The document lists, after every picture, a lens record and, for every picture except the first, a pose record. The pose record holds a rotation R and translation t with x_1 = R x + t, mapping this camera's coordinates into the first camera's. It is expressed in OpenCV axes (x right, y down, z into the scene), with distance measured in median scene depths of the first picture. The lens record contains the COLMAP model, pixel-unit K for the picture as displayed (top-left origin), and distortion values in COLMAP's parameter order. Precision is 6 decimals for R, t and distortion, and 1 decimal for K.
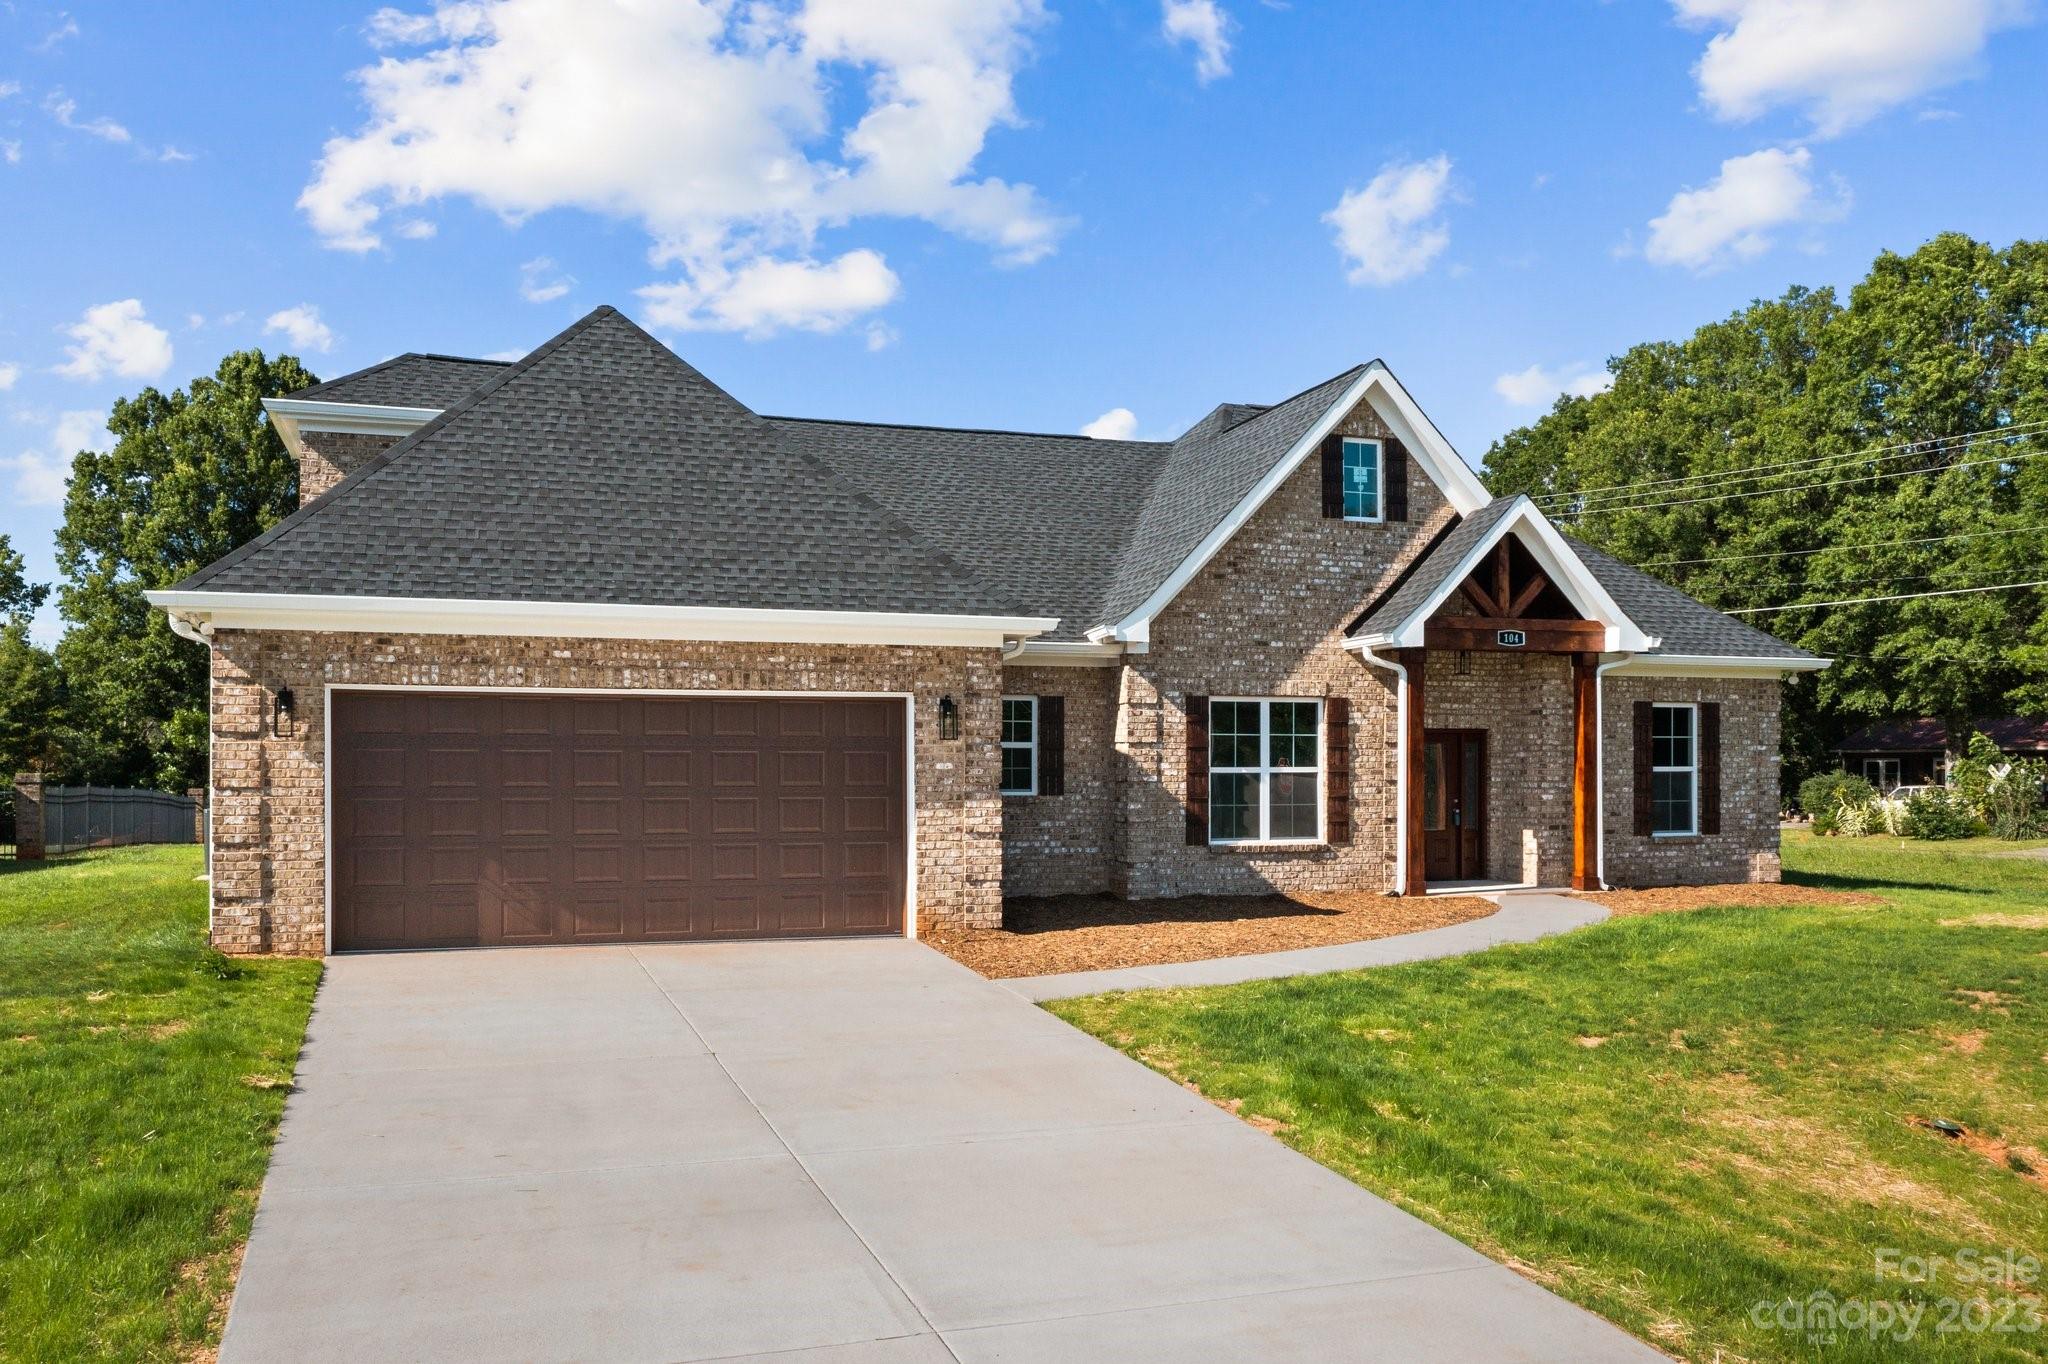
lens RADIAL K [[1637.1, 0, 1020.1], [0, 1637.1, 743.6], [0, 0, 1]] dist [-0.015834, 0.004136]
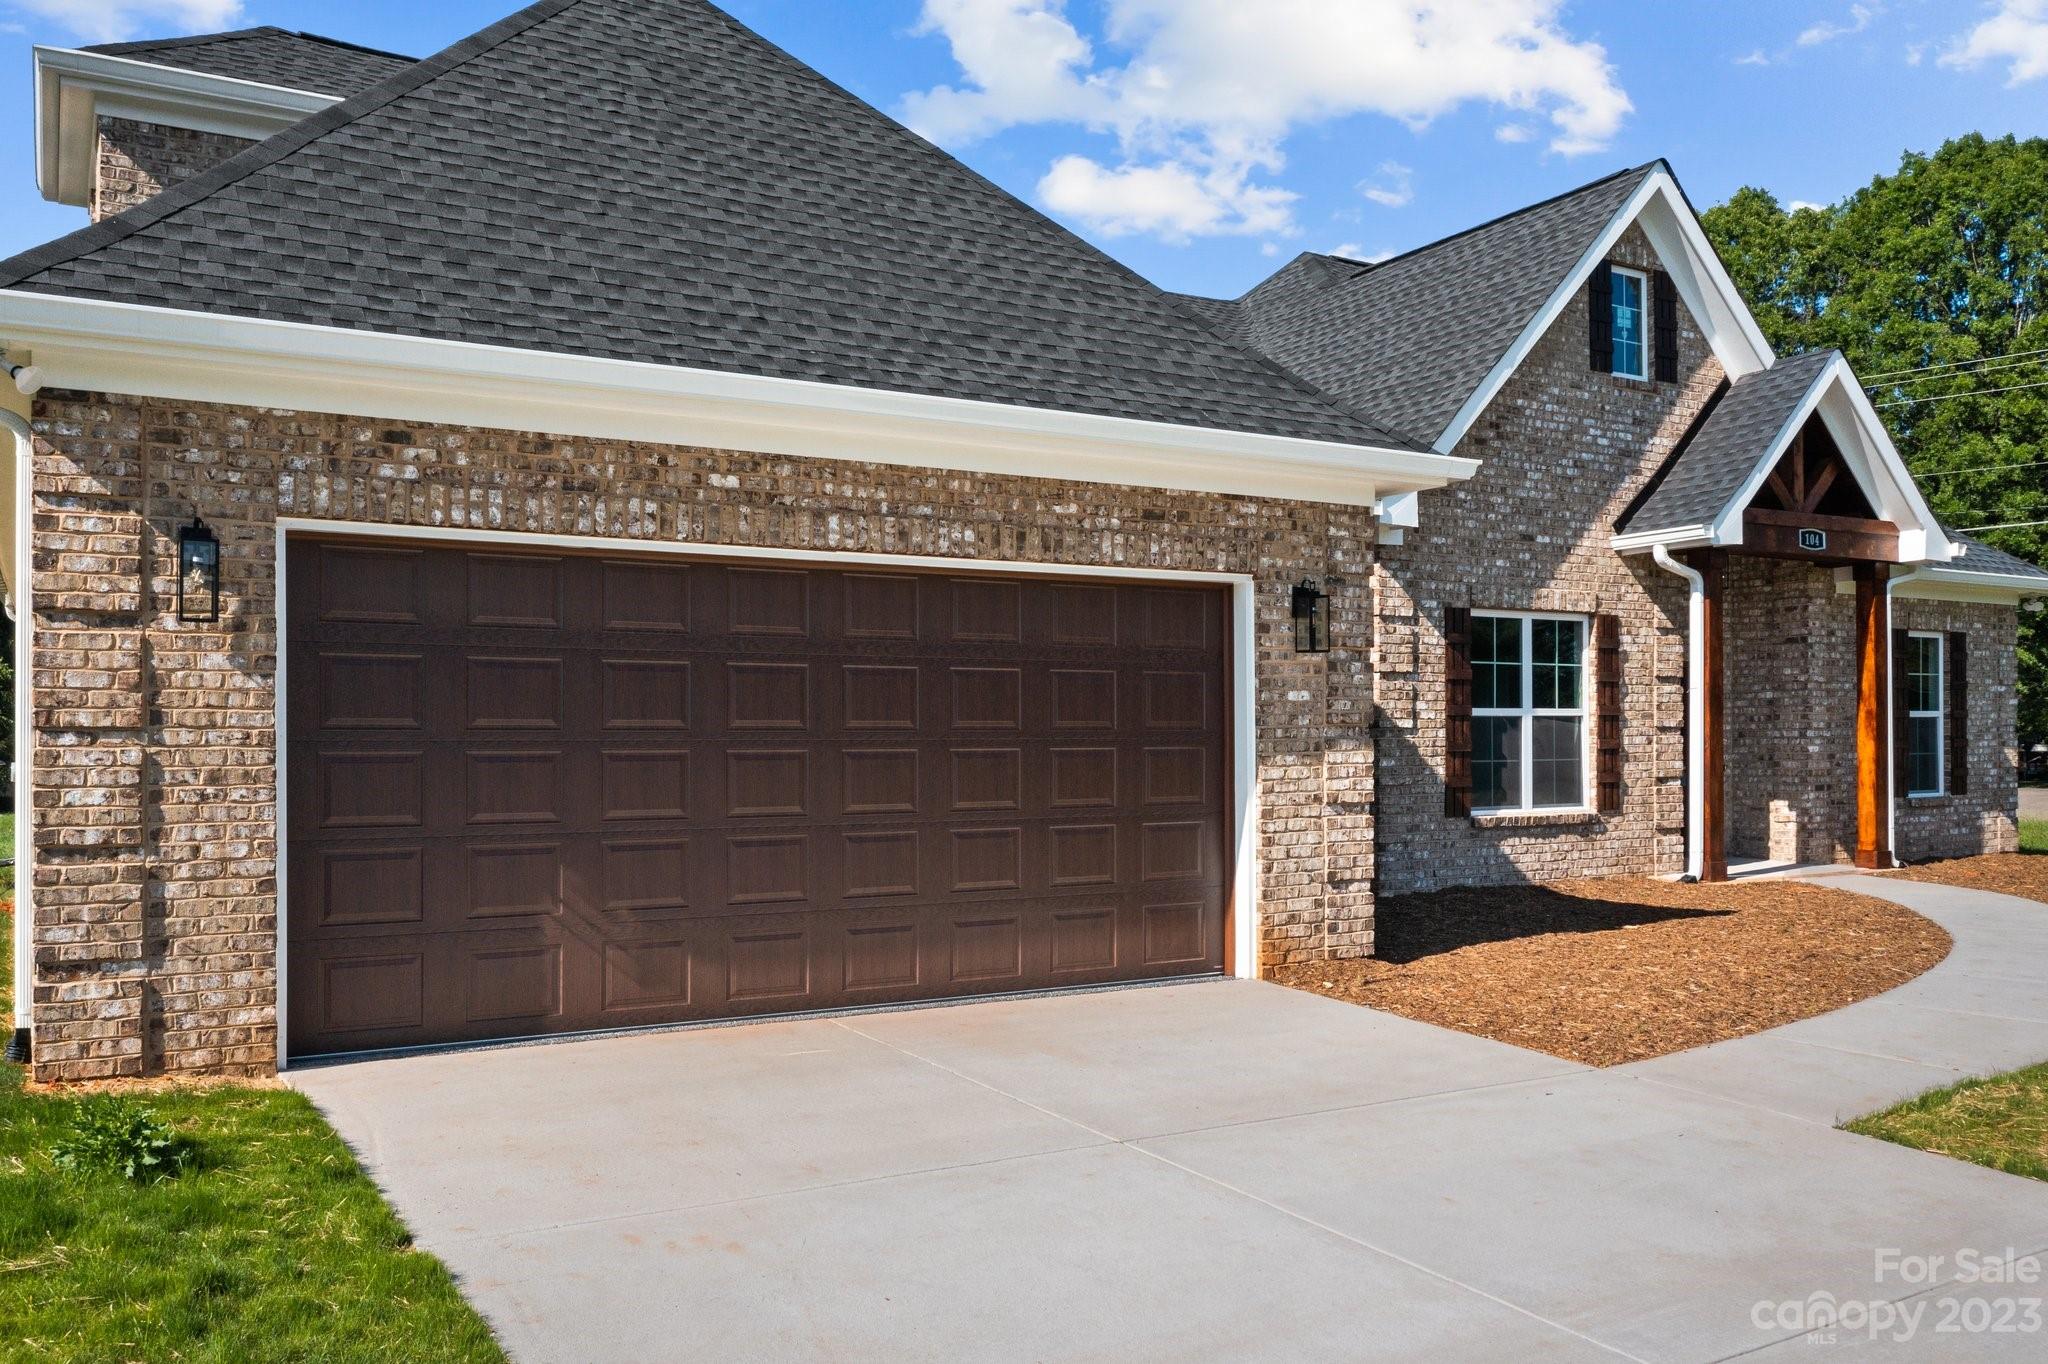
lens RADIAL K [[1631.5, 0, 1024.7], [0, 1631.5, 713.7], [0, 0, 1]] dist [-0.012212, 0.006807]
pose [[0.977992, -0.000279, 0.208640, -0.222969], [-0.000173, 0.999998, 0.002146, 0.015521], [-0.208640, -0.002135, 0.977990, 0.343988]]
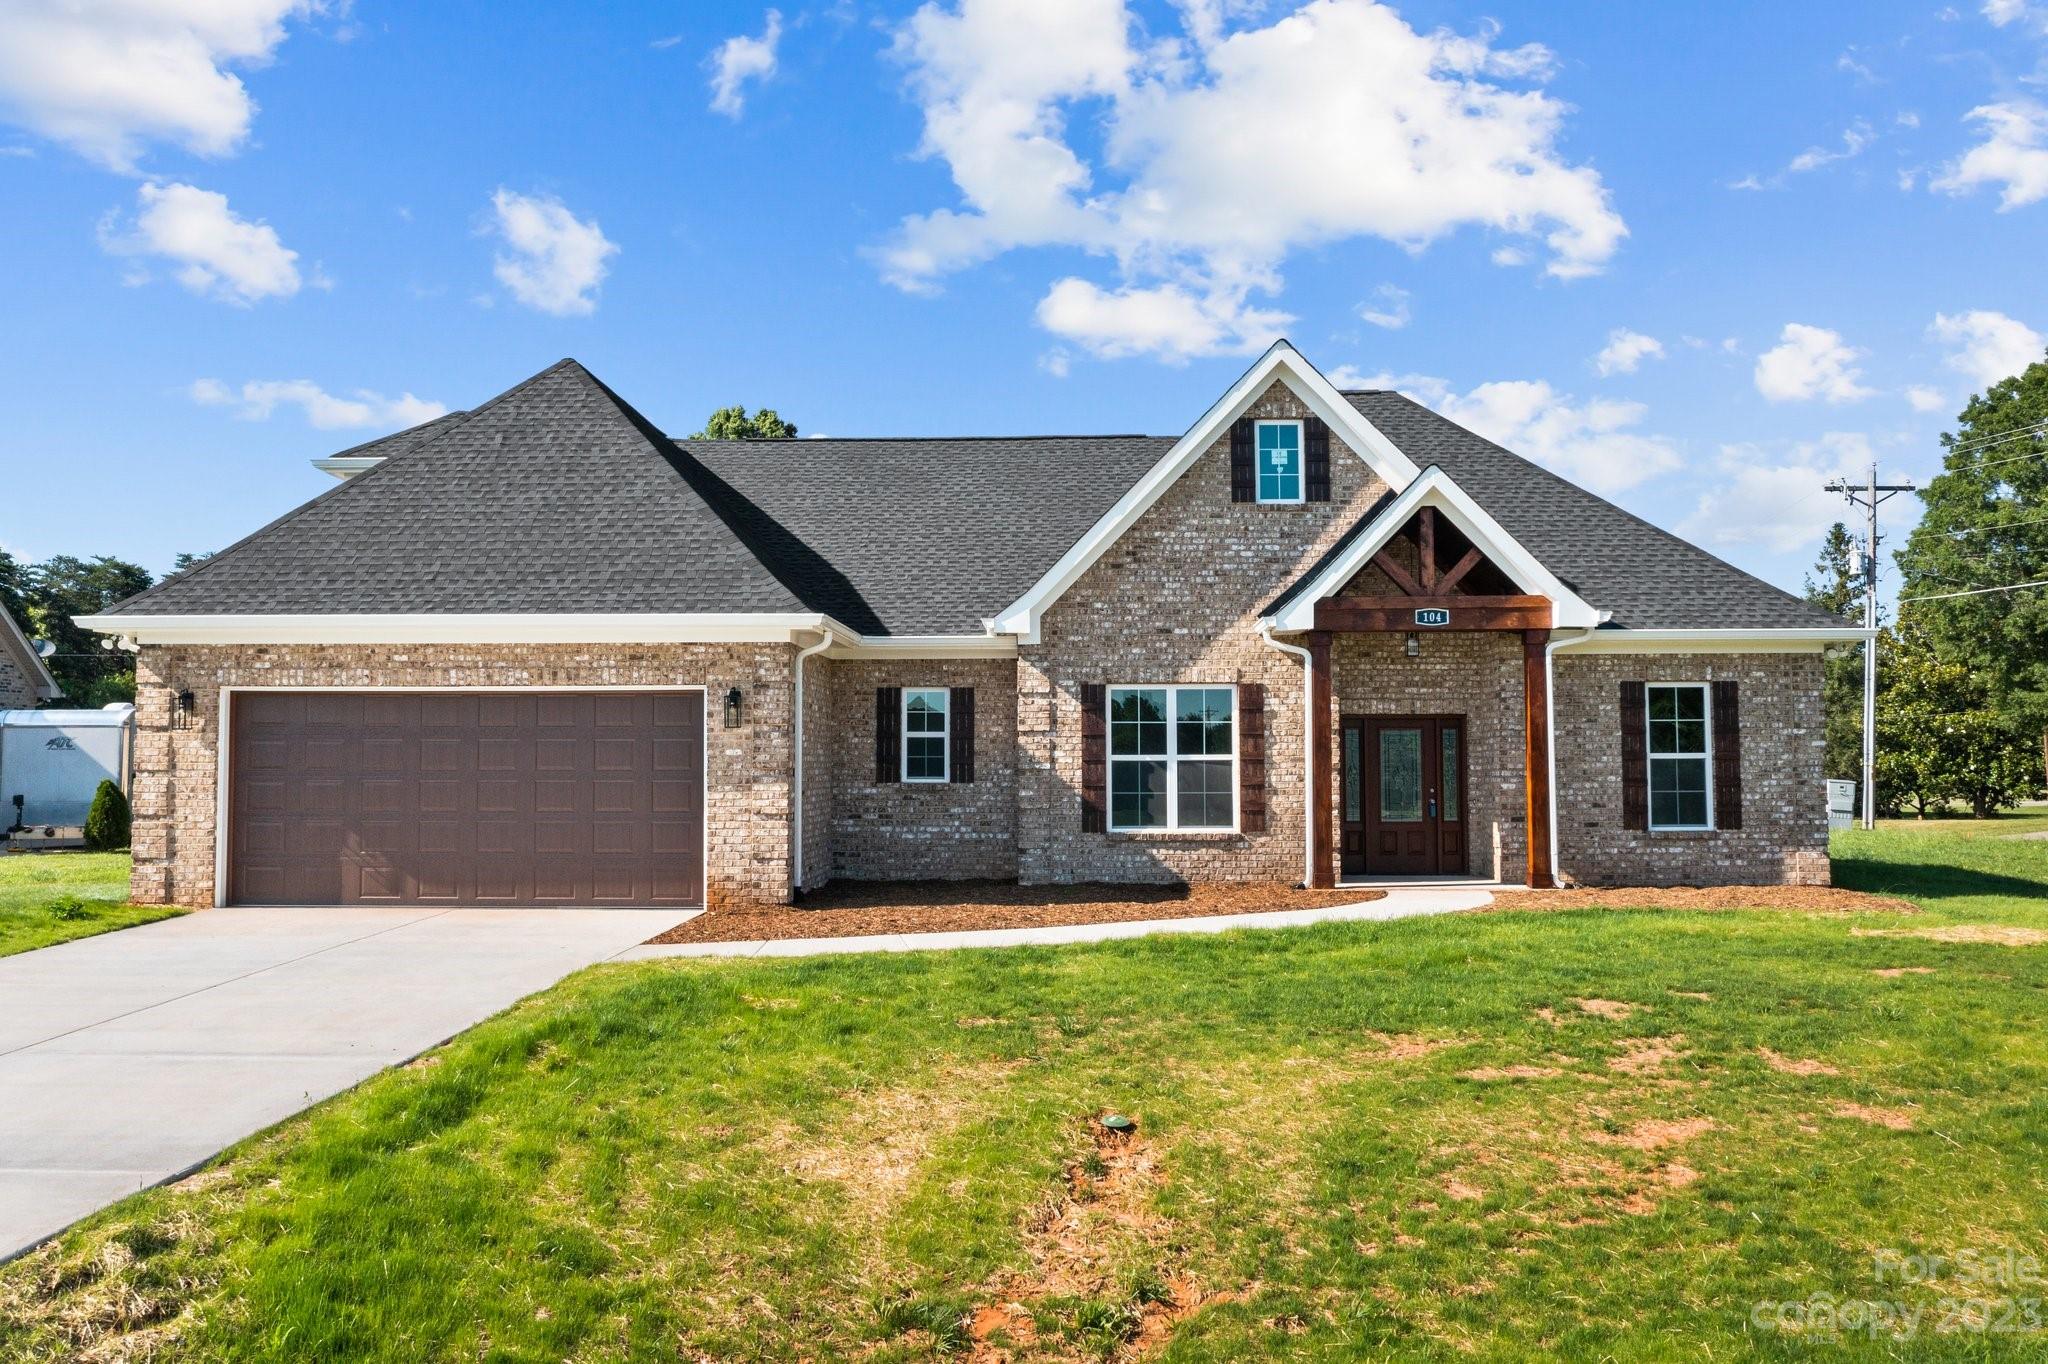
lens RADIAL K [[1616.3, 0, 1028.6], [0, 1616.3, 655.1], [0, 0, 1]] dist [-0.007861, -0.001288]
pose [[0.938873, -0.025930, -0.343285, 0.413048], [0.006411, 0.998303, -0.057872, 0.010341], [0.344203, 0.052134, 0.937447, 0.046492]]
